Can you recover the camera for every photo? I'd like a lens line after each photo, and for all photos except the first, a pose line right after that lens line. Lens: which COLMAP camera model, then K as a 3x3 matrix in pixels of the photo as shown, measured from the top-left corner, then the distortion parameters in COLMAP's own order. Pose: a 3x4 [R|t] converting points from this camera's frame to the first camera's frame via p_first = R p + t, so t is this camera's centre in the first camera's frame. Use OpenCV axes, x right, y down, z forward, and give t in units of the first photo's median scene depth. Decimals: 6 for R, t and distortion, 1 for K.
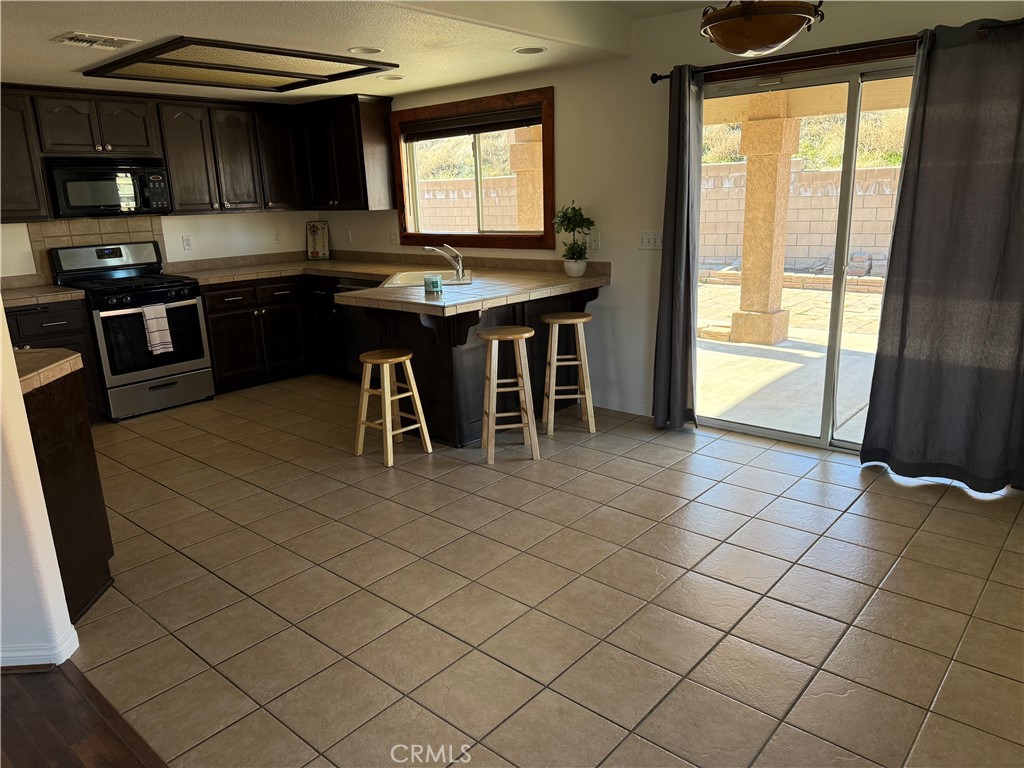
lens RADIAL K [[717.3, 0, 512.0], [0, 717.3, 384.0], [0, 0, 1]] dist [0.068952, -0.082099]
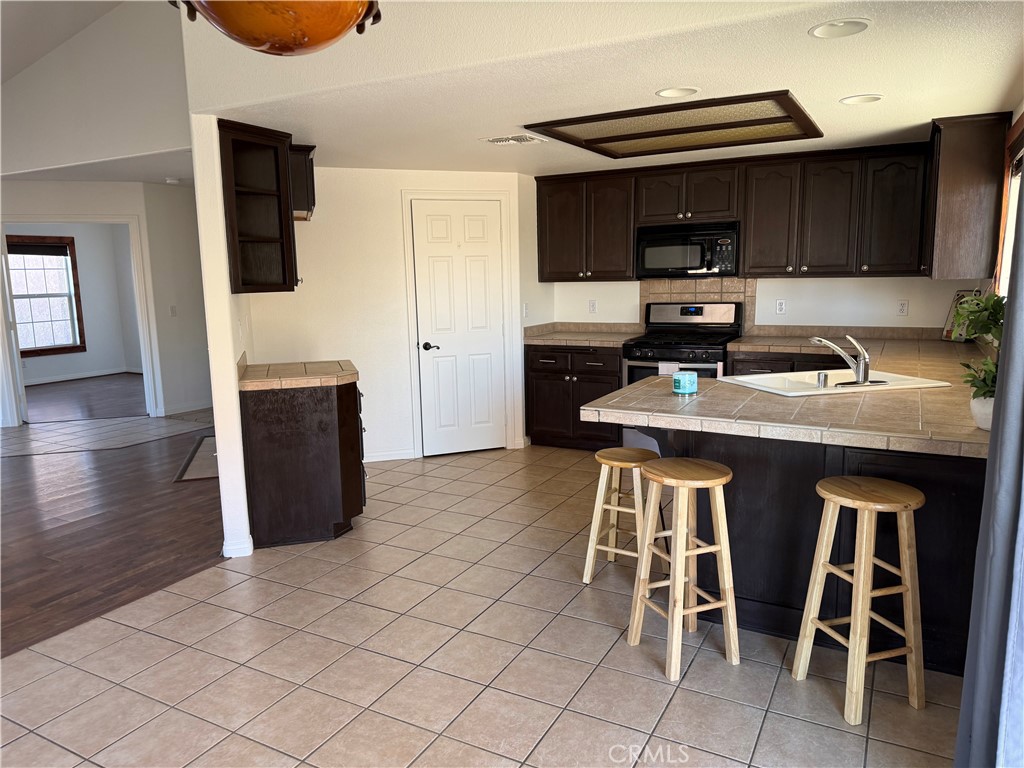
lens RADIAL K [[717.3, 0, 512.0], [0, 717.3, 384.0], [0, 0, 1]] dist [0.068952, -0.082099]
pose [[0.215877, 0.179104, -0.959854, 0.593254], [-0.235876, 0.963484, 0.126732, -0.200541], [0.947502, 0.199048, 0.250240, 0.679040]]
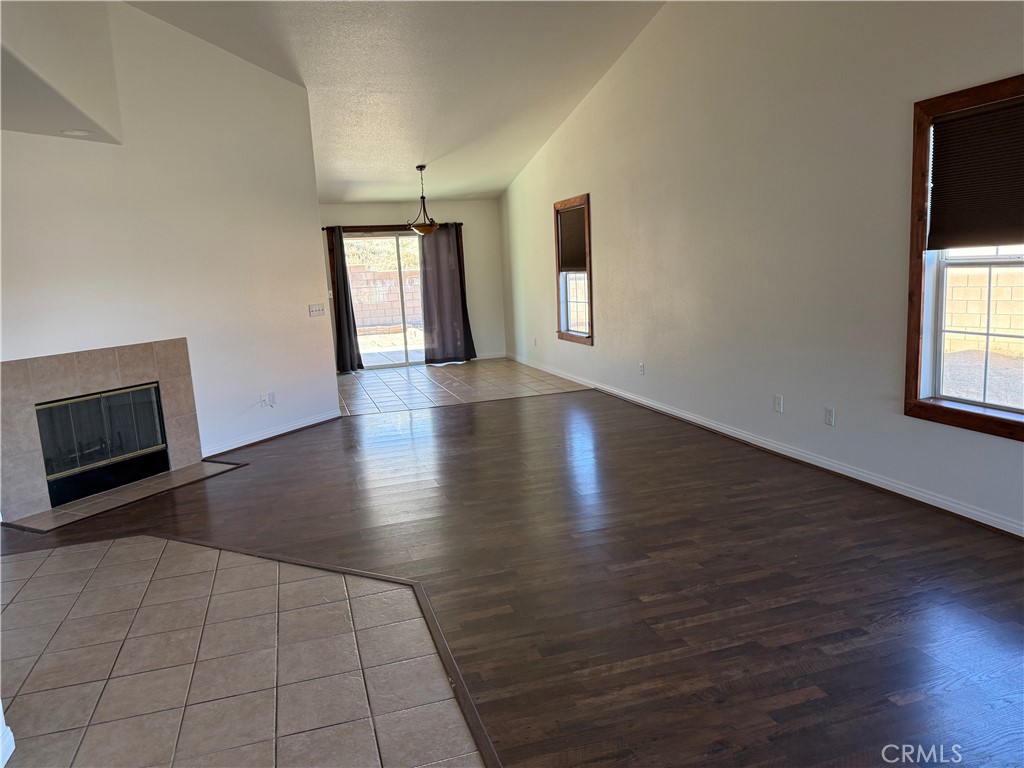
lens RADIAL K [[718.5, 0, 512.0], [0, 718.5, 384.0], [0, 0, 1]] dist [0.006203, -0.003583]
pose [[0.525078, -0.131227, 0.840876, -1.691507], [0.252597, 0.967548, -0.006736, 0.280207], [-0.812704, 0.215939, 0.541186, -0.769735]]
